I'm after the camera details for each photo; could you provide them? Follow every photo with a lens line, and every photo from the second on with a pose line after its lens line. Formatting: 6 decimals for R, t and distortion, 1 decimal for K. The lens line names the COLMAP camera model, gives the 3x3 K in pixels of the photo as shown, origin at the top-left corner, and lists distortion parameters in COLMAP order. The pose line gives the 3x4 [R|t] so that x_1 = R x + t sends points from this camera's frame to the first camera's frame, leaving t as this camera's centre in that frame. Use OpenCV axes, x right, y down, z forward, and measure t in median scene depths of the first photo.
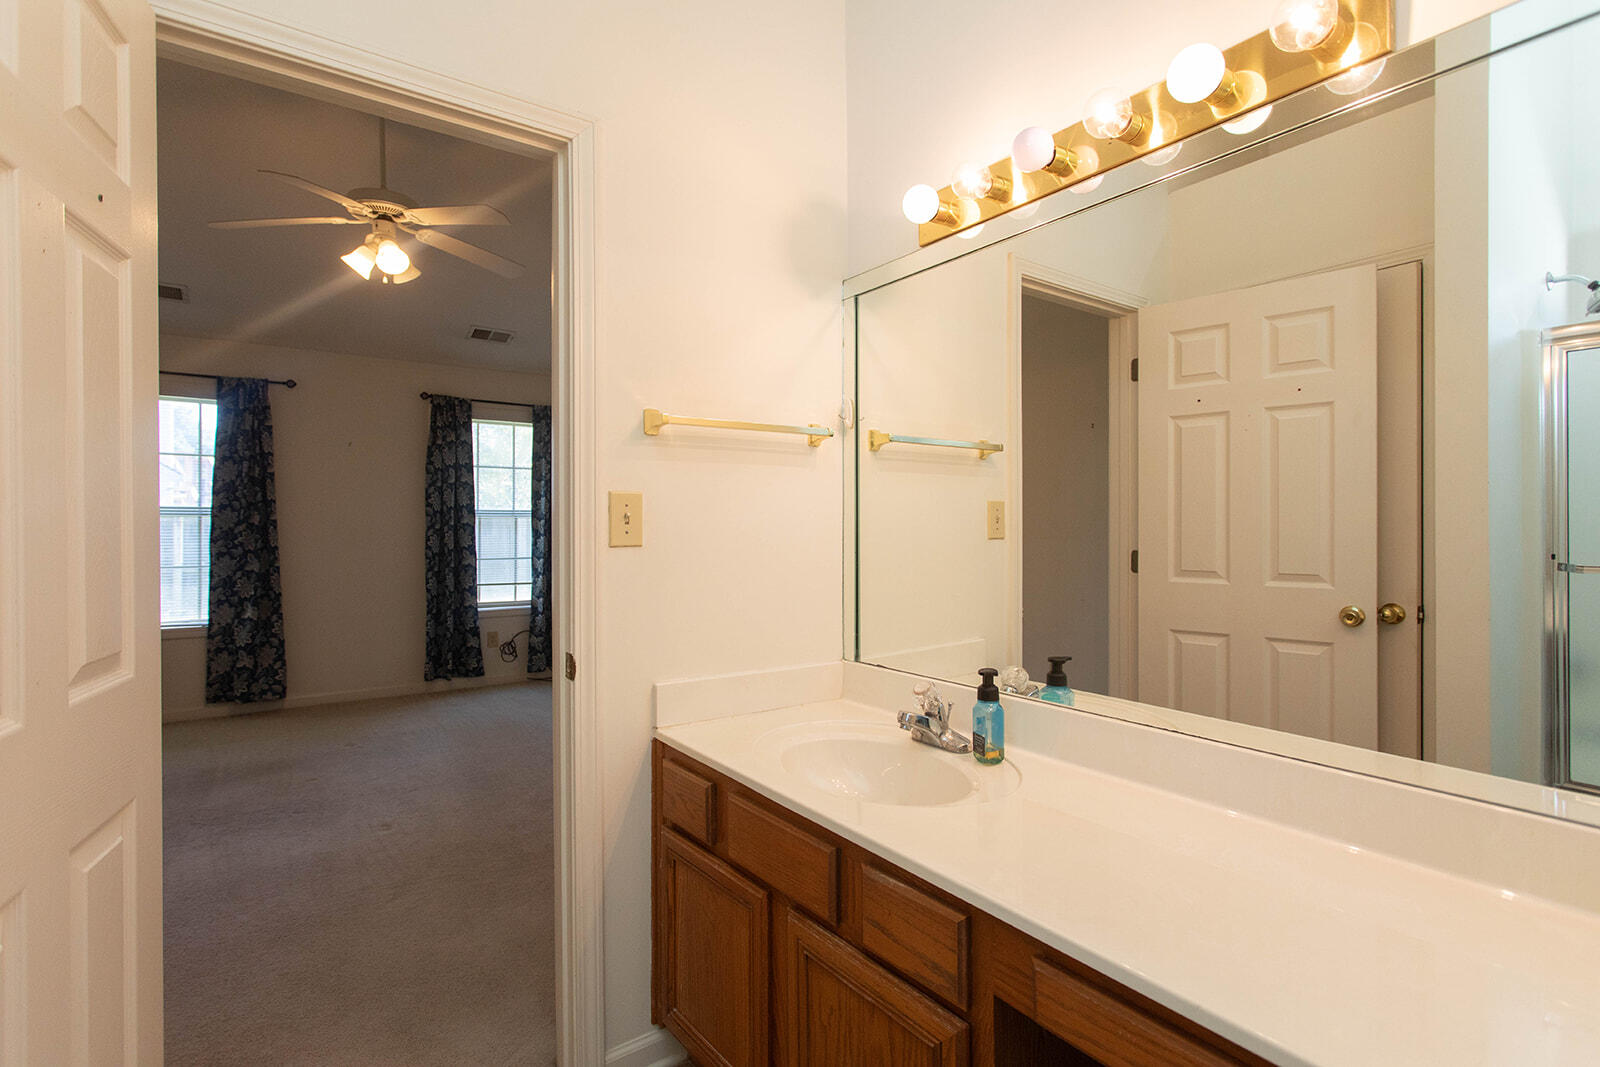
lens RADIAL K [[769.5, 0, 794.9], [0, 769.5, 530.1], [0, 0, 1]] dist [0.002573, 0.000300]
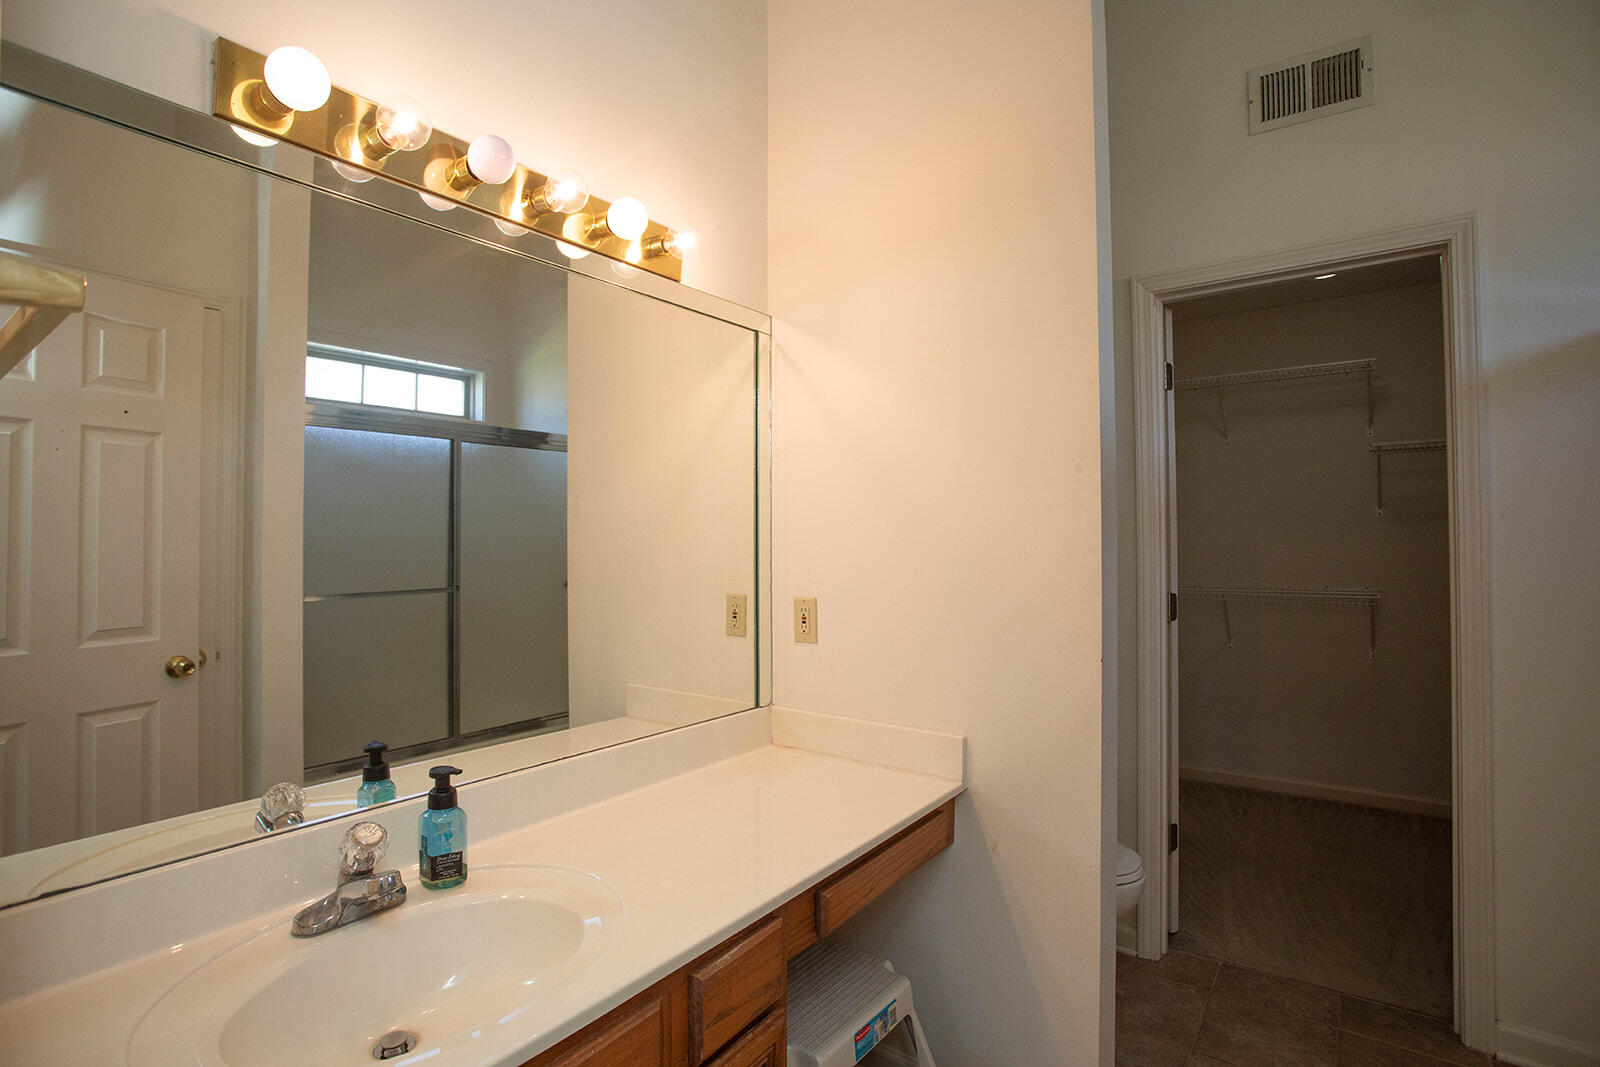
lens RADIAL K [[769.5, 0, 794.9], [0, 769.5, 530.1], [0, 0, 1]] dist [0.002573, 0.000300]
pose [[-0.309045, 0.019805, 0.950841, -0.999967], [0.005848, 0.999804, -0.018924, -0.079077], [-0.951029, -0.000288, -0.309100, 1.448449]]
